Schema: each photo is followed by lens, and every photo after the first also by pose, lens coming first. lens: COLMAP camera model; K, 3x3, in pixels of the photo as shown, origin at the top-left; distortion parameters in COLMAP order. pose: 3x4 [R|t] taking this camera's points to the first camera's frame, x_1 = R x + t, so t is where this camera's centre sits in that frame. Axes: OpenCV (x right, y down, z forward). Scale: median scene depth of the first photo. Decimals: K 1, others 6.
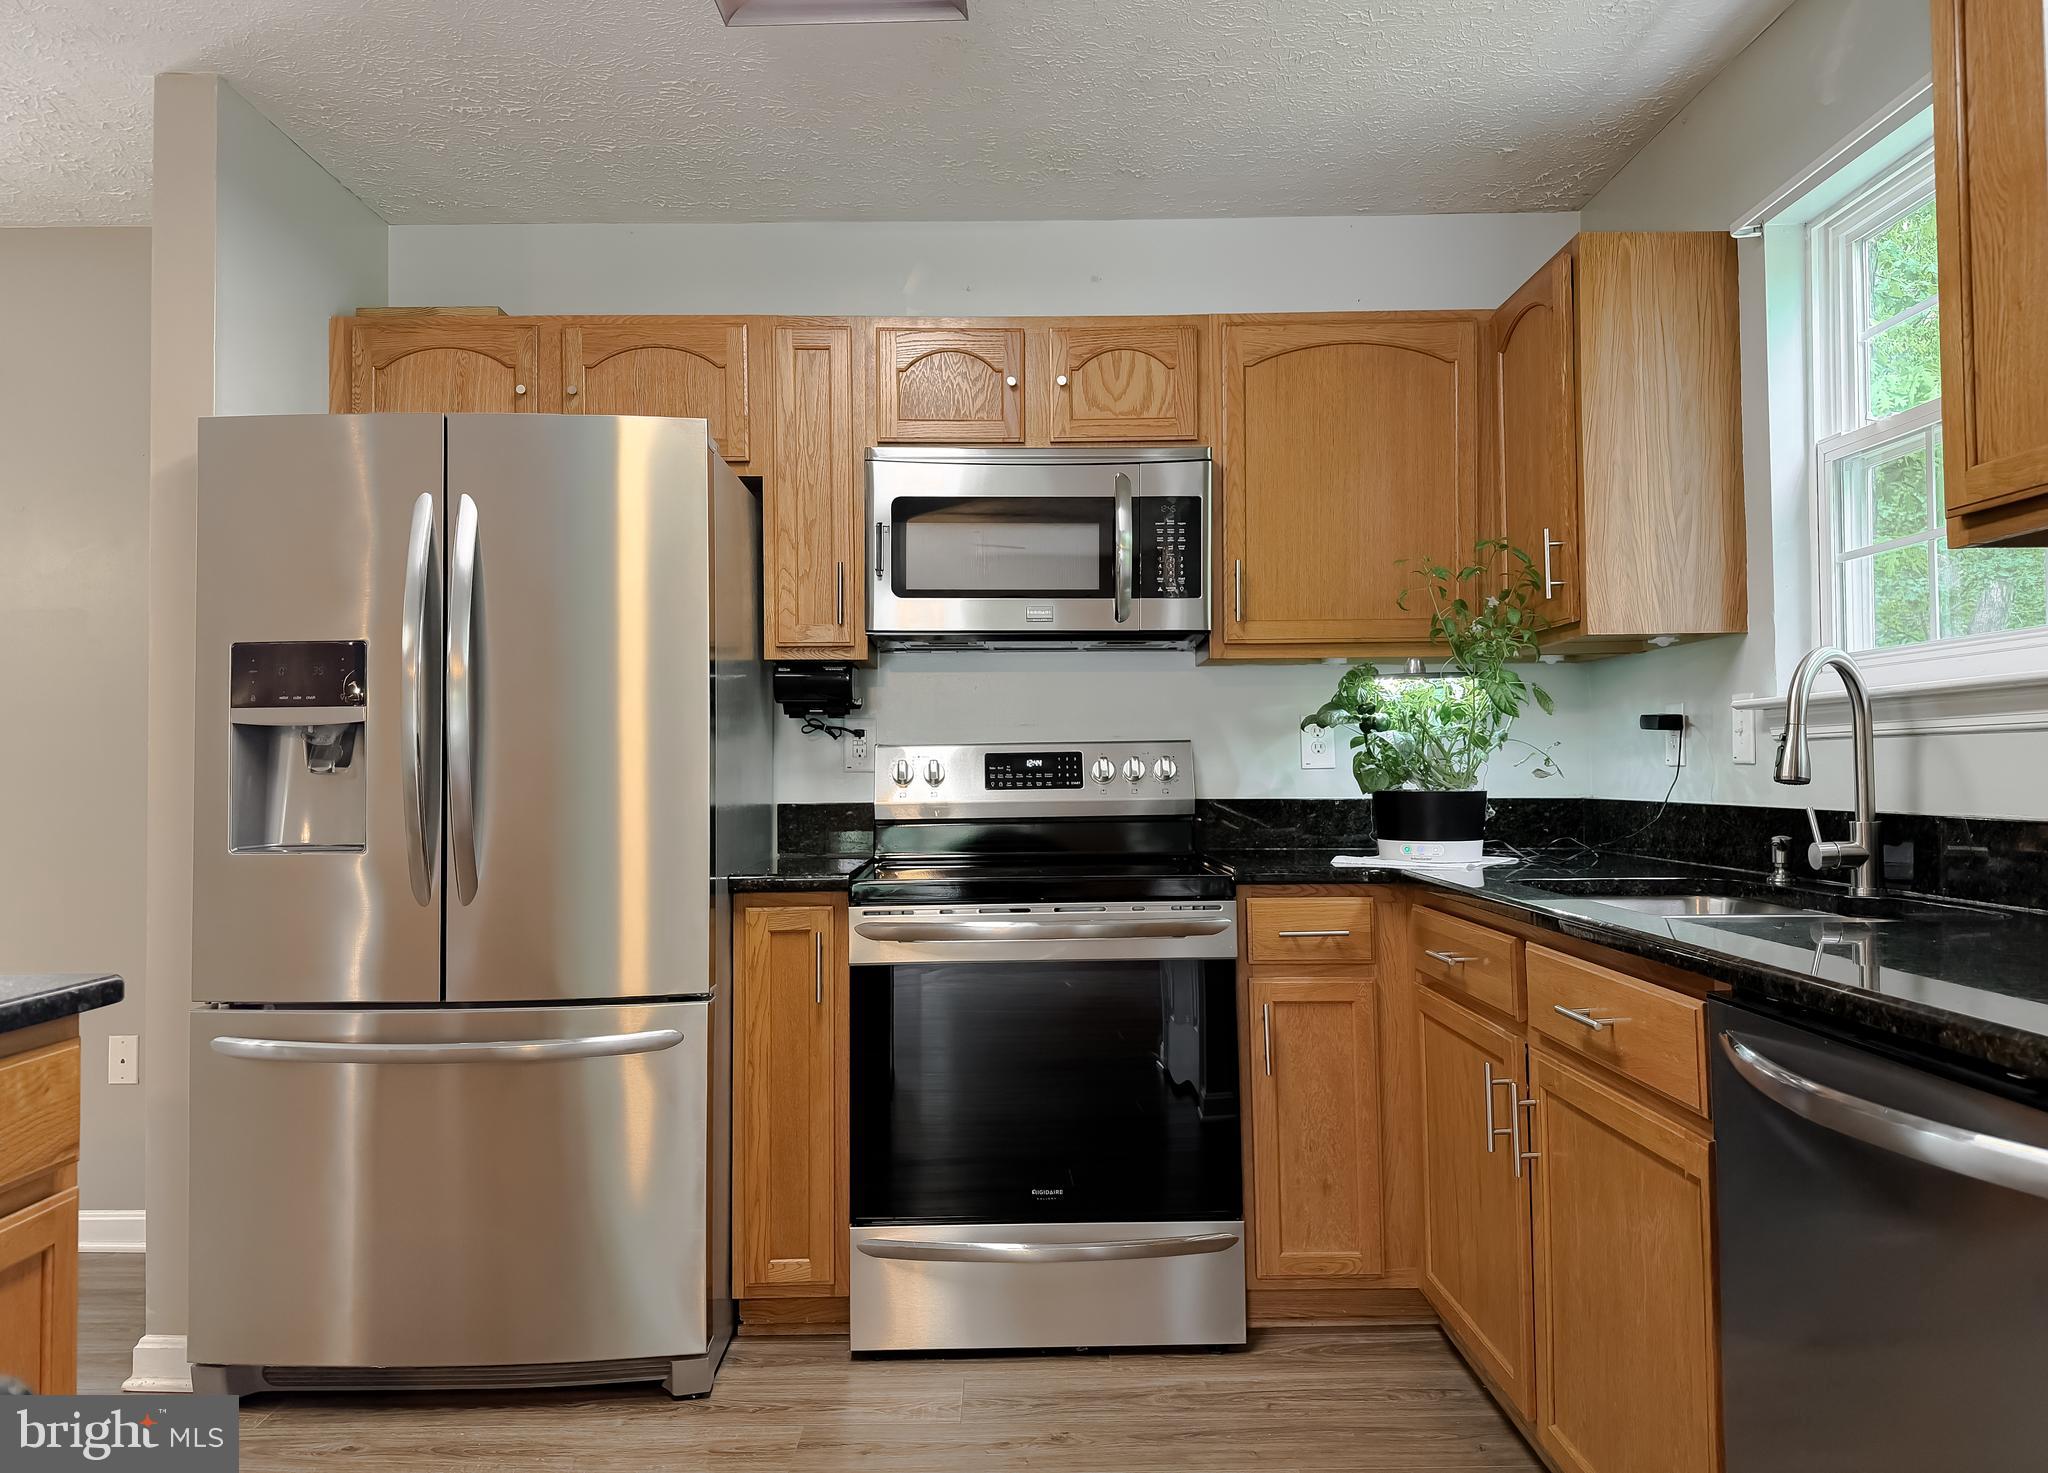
lens RADIAL K [[1433.5, 0, 1019.8], [0, 1433.5, 729.8], [0, 0, 1]] dist [0.045011, -0.068065]
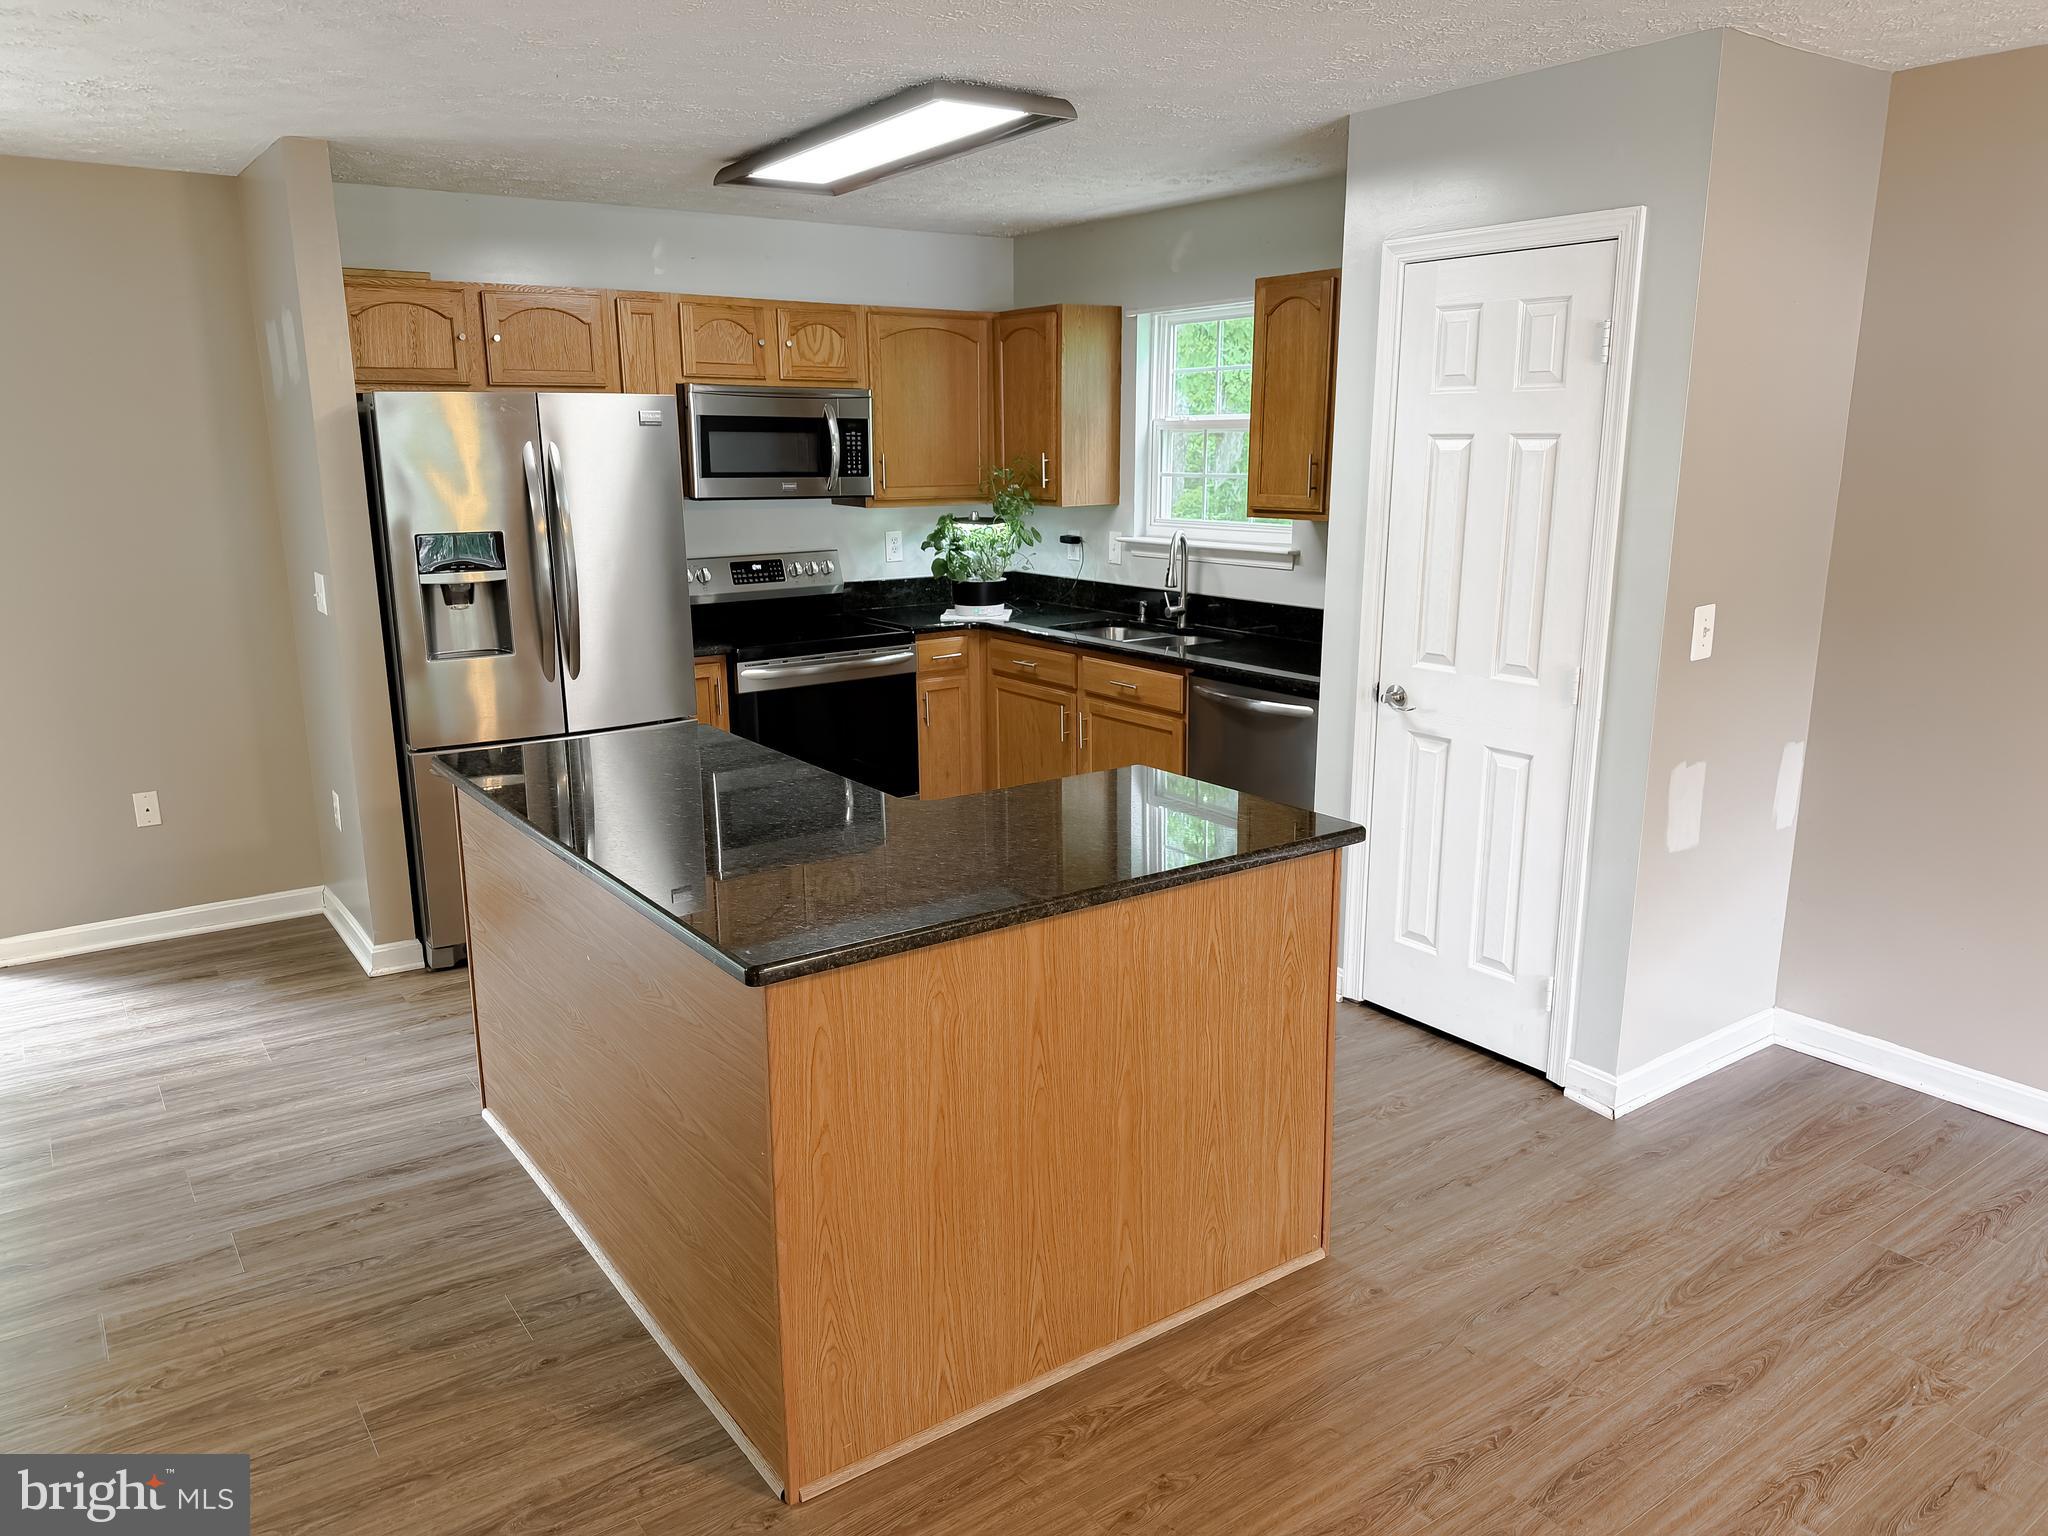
lens RADIAL K [[1422.3, 0, 1019.4], [0, 1422.3, 785.5], [0, 0, 1]] dist [0.083825, -0.121297]
pose [[0.814284, -0.133690, 0.564862, -0.839837], [-0.018581, 0.966615, 0.255560, -0.190696], [-0.580170, -0.218594, 0.784614, -0.658548]]
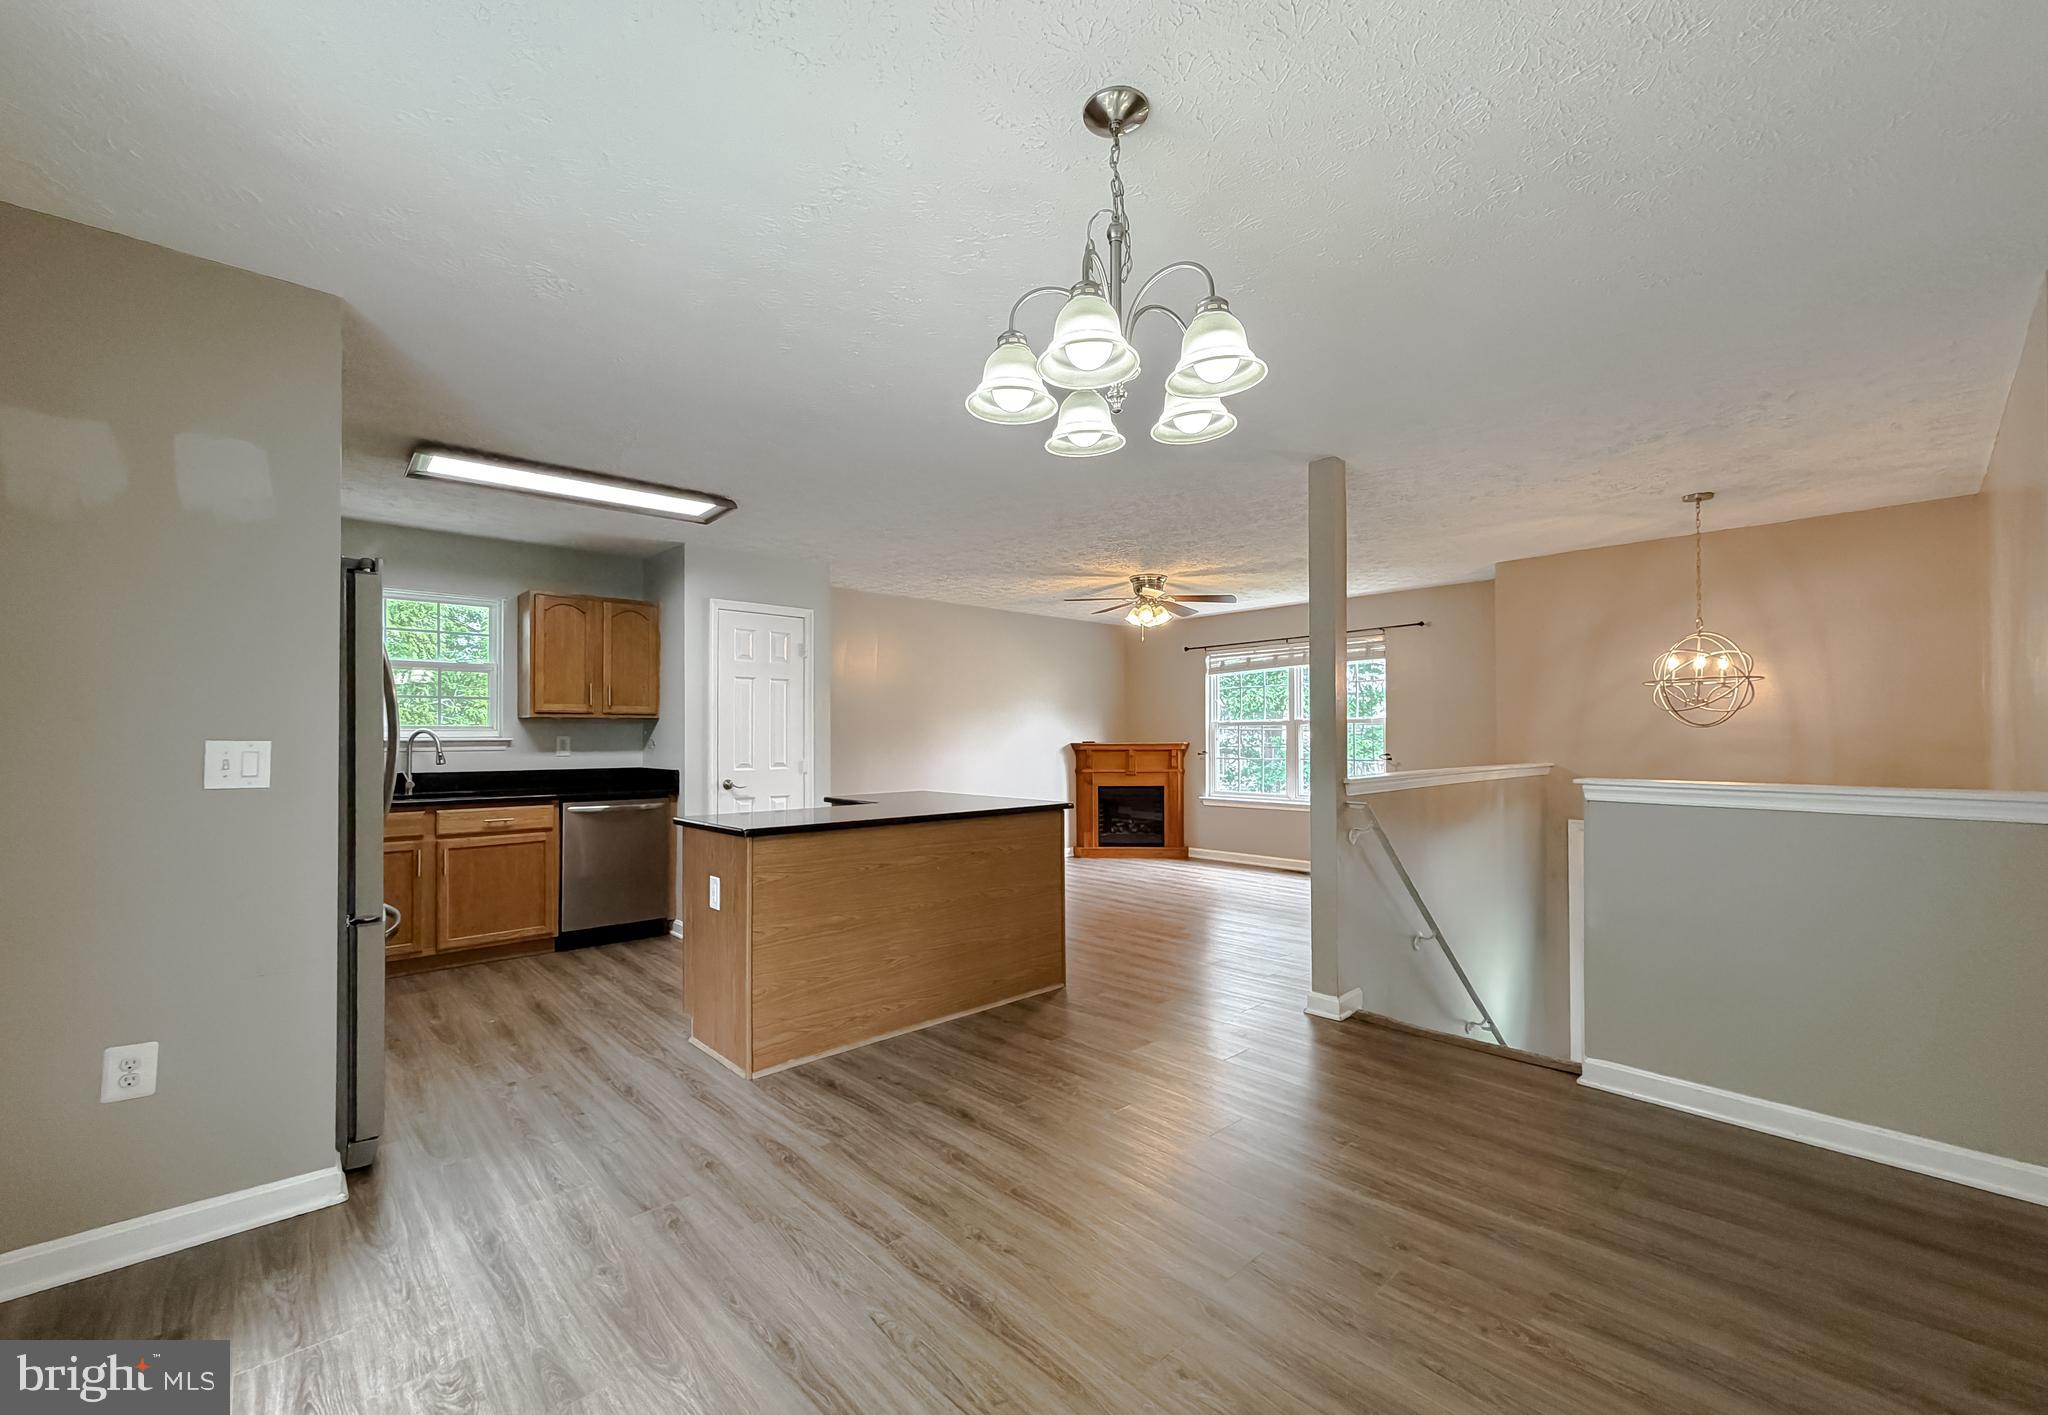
lens RADIAL K [[826.2, 0, 1009.5], [0, 826.2, 725.9], [0, 0, 1]] dist [-0.000528, -0.000056]
pose [[-0.675998, 0.020715, 0.736612, -1.539886], [-0.012517, 0.999138, -0.039585, 0.001420], [-0.736797, -0.035980, -0.675156, 0.986108]]
